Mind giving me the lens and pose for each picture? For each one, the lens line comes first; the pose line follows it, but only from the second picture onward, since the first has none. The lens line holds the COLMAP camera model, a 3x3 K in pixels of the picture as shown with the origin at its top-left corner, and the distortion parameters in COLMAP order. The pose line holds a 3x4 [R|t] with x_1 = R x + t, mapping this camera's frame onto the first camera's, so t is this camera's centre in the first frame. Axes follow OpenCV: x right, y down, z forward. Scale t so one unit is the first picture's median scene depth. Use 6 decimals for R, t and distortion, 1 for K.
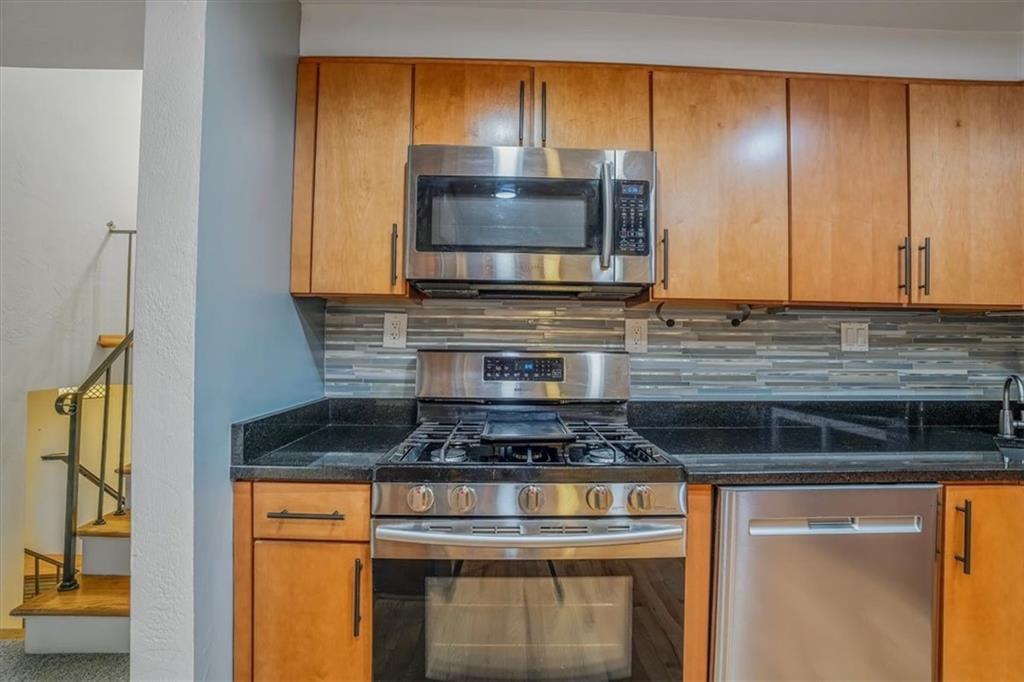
lens RADIAL K [[467.0, 0, 506.0], [0, 467.0, 343.5], [0, 0, 1]] dist [-0.043323, 0.008586]
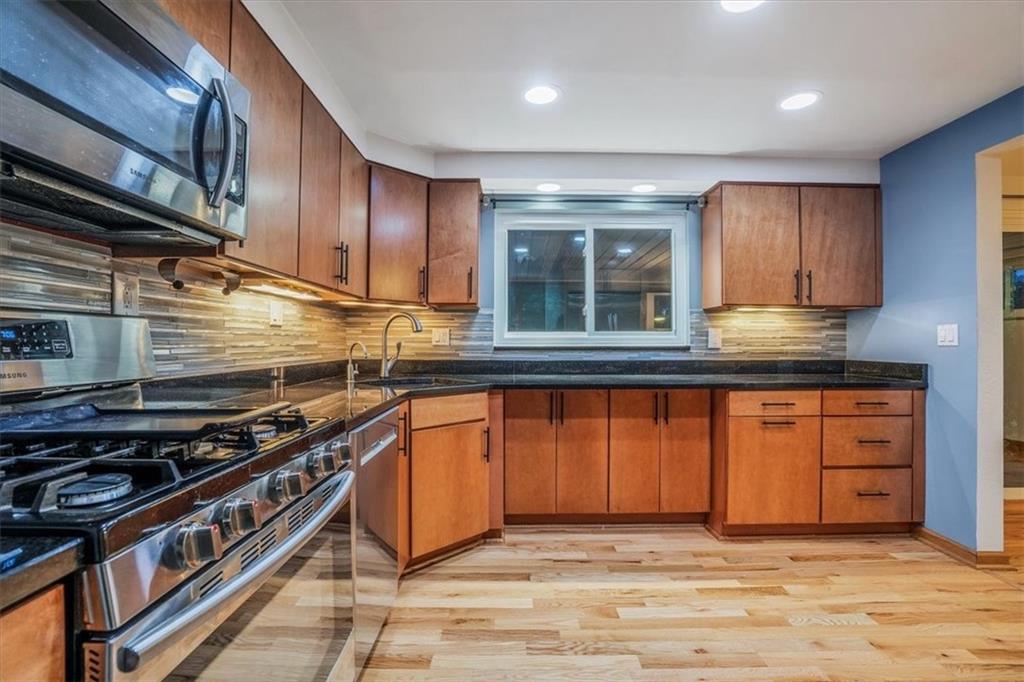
lens RADIAL K [[467.0, 0, 513.7], [0, 467.0, 334.3], [0, 0, 1]] dist [-0.043323, 0.008586]
pose [[0.031045, 0.005290, 0.999504, -0.429268], [-0.004228, 0.999978, -0.005161, 0.044993], [-0.999509, -0.004066, 0.031066, 0.351294]]
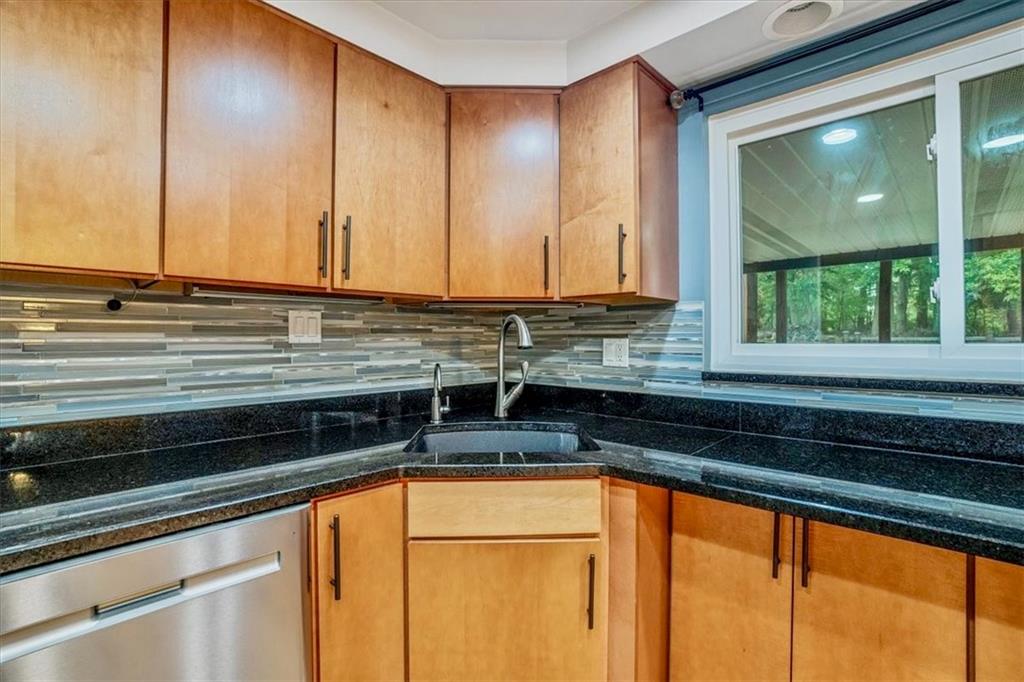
lens RADIAL K [[467.0, 0, 514.2], [0, 467.0, 340.9], [0, 0, 1]] dist [-0.043323, 0.008586]
pose [[0.709497, -0.014189, 0.704565, 0.426091], [0.008799, 0.999898, 0.011276, 0.006401], [-0.704653, -0.001801, 0.709550, 0.089228]]
